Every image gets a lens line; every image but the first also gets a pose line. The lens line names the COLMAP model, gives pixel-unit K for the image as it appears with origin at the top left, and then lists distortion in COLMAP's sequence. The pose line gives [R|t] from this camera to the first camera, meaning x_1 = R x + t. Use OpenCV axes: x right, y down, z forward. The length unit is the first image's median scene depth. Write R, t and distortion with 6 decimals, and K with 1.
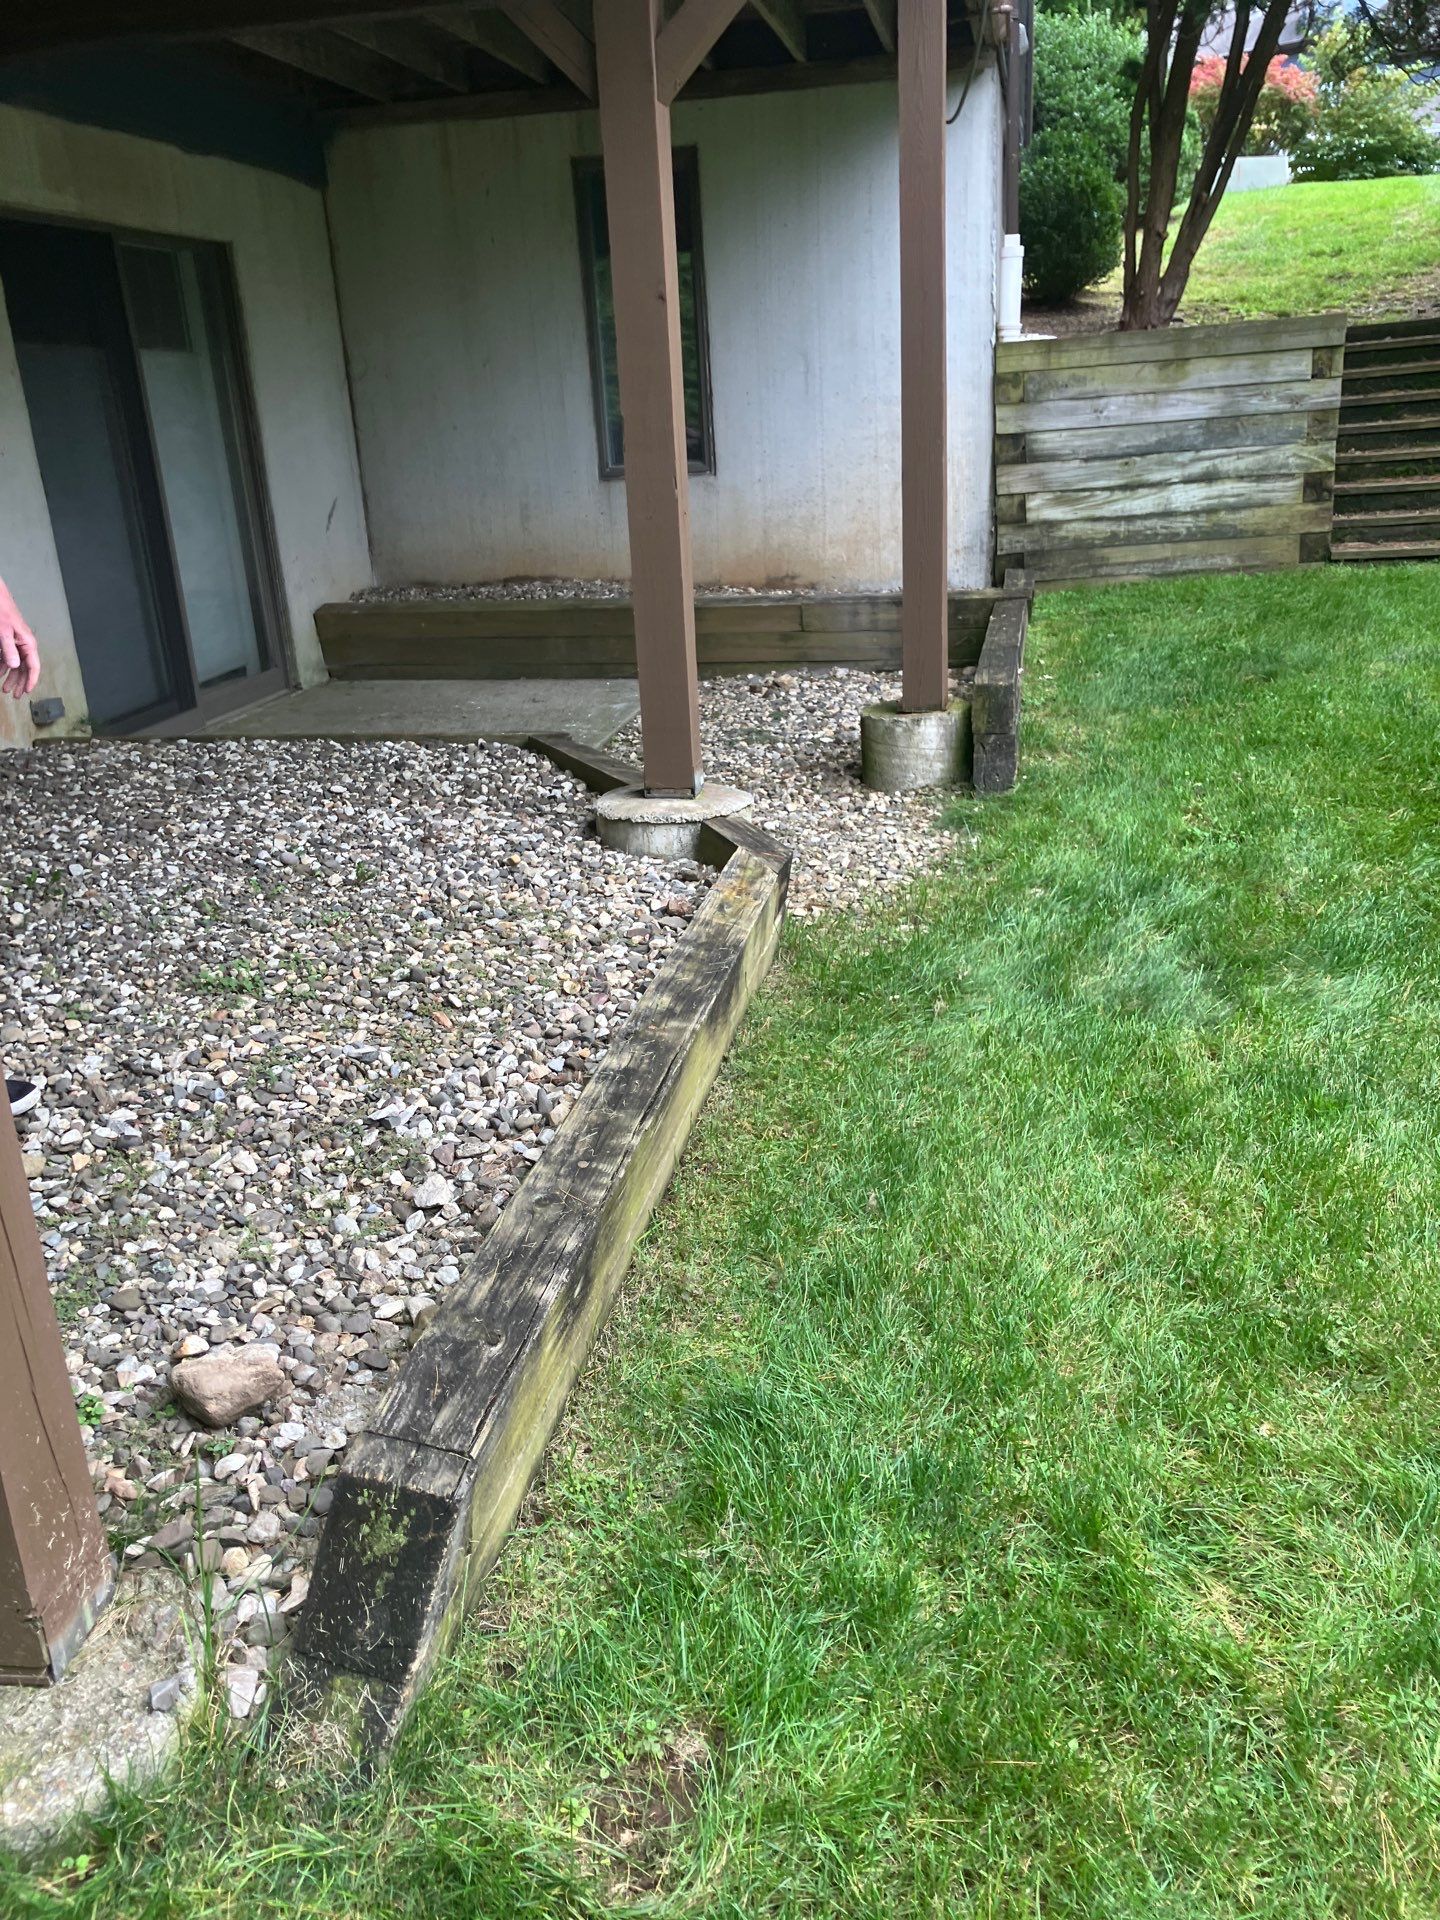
lens RADIAL K [[1577.9, 0, 720.0], [0, 1577.9, 960.0], [0, 0, 1]] dist [-0.009798, -0.007270]
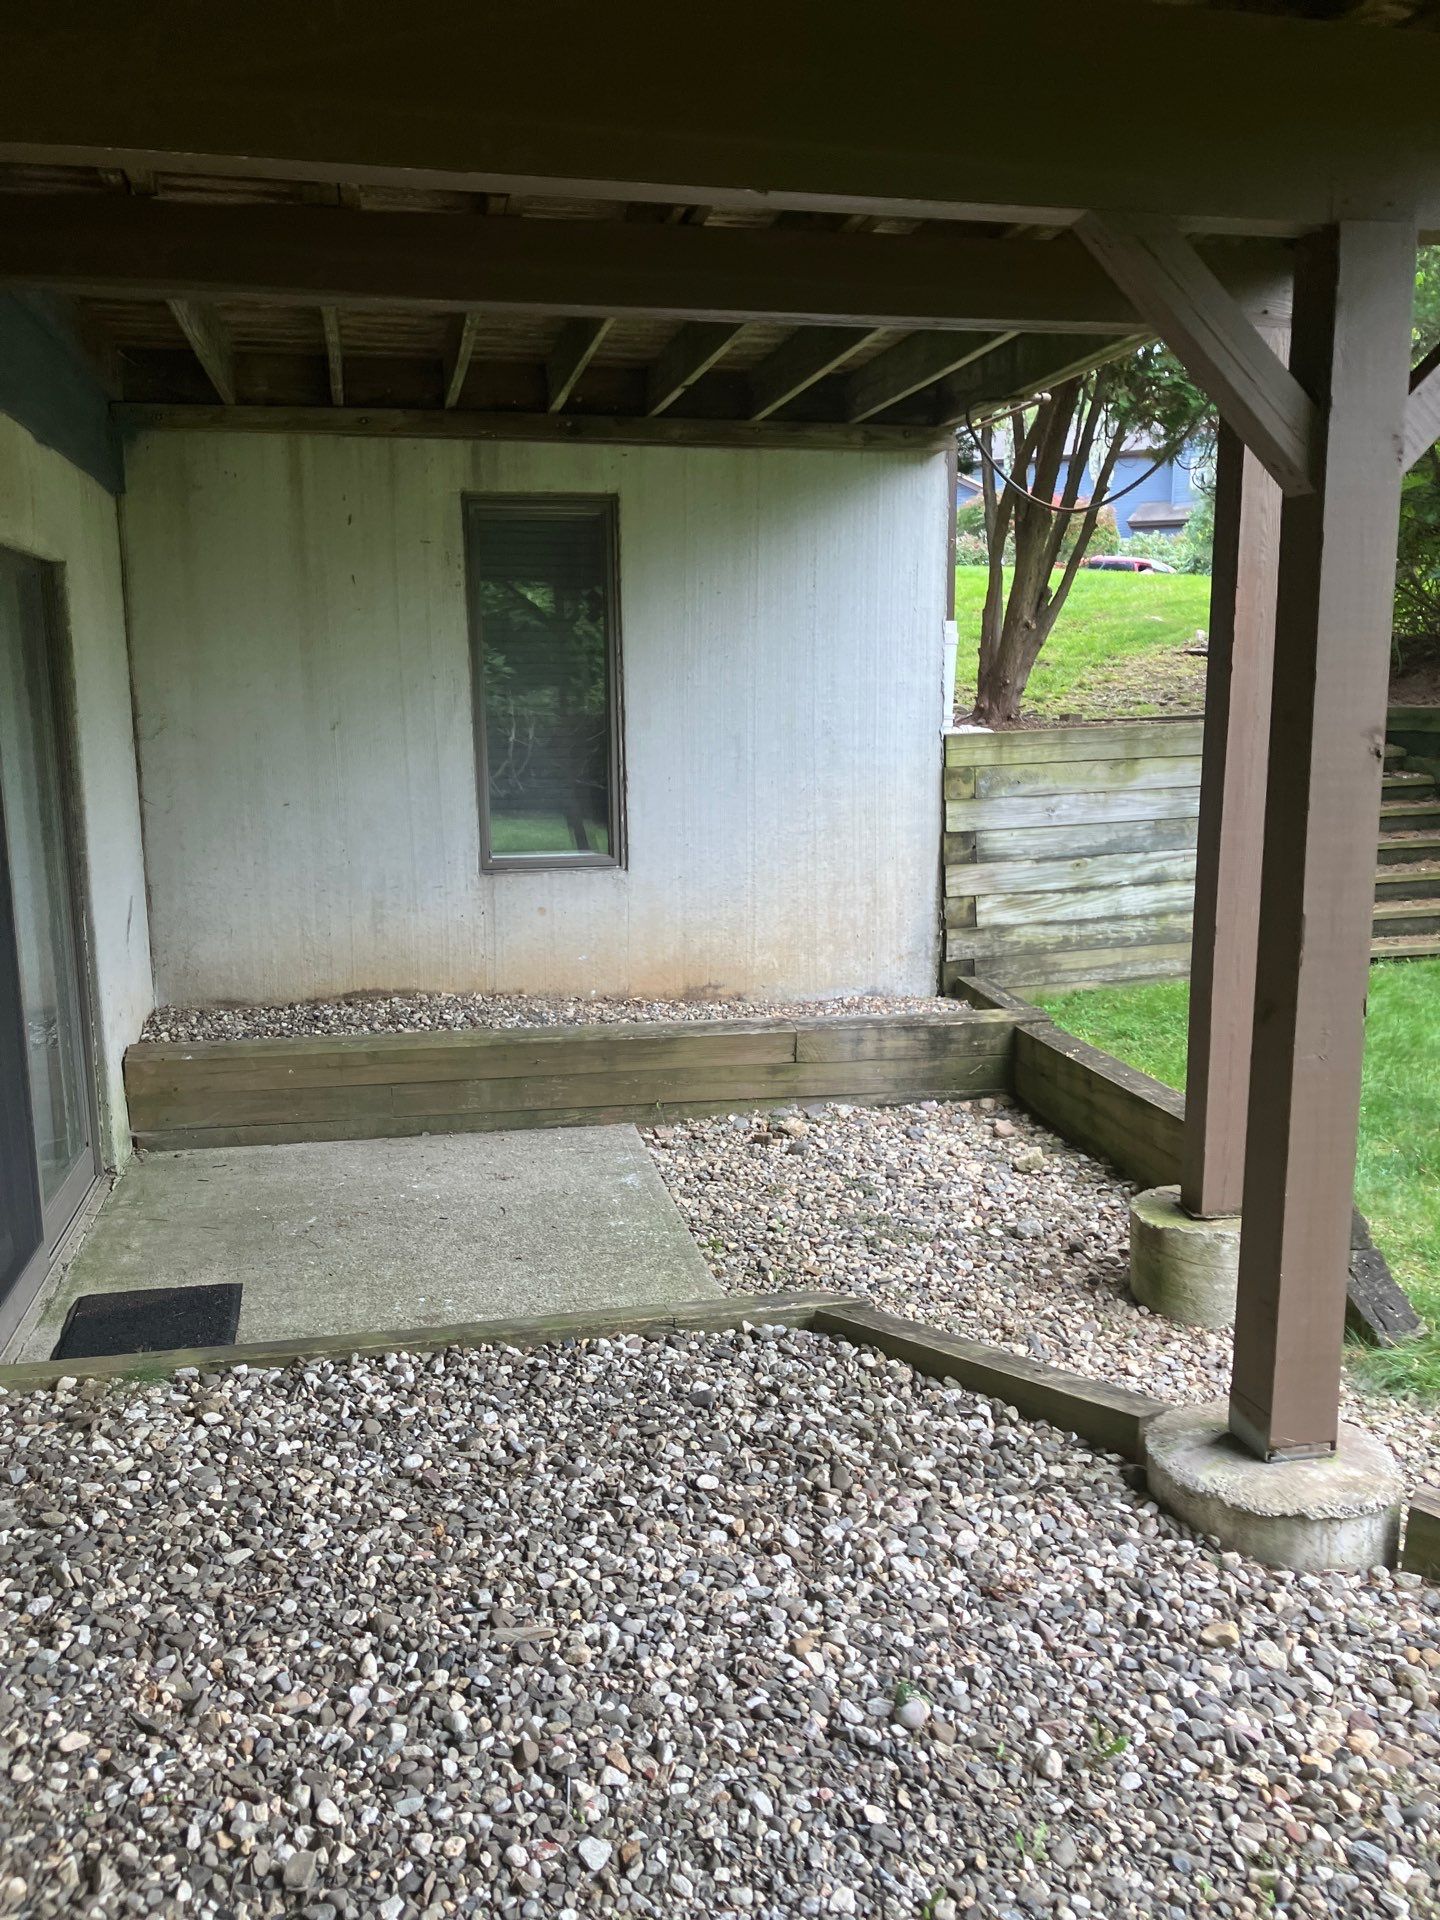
lens RADIAL K [[1550.8, 0, 699.3], [0, 1550.8, 958.1], [0, 0, 1]] dist [0.135848, -0.343381]
pose [[0.918607, -0.019224, 0.394704, -0.304081], [0.089192, 0.983129, -0.159696, -0.134162], [-0.384975, 0.181902, 0.904824, 0.265817]]
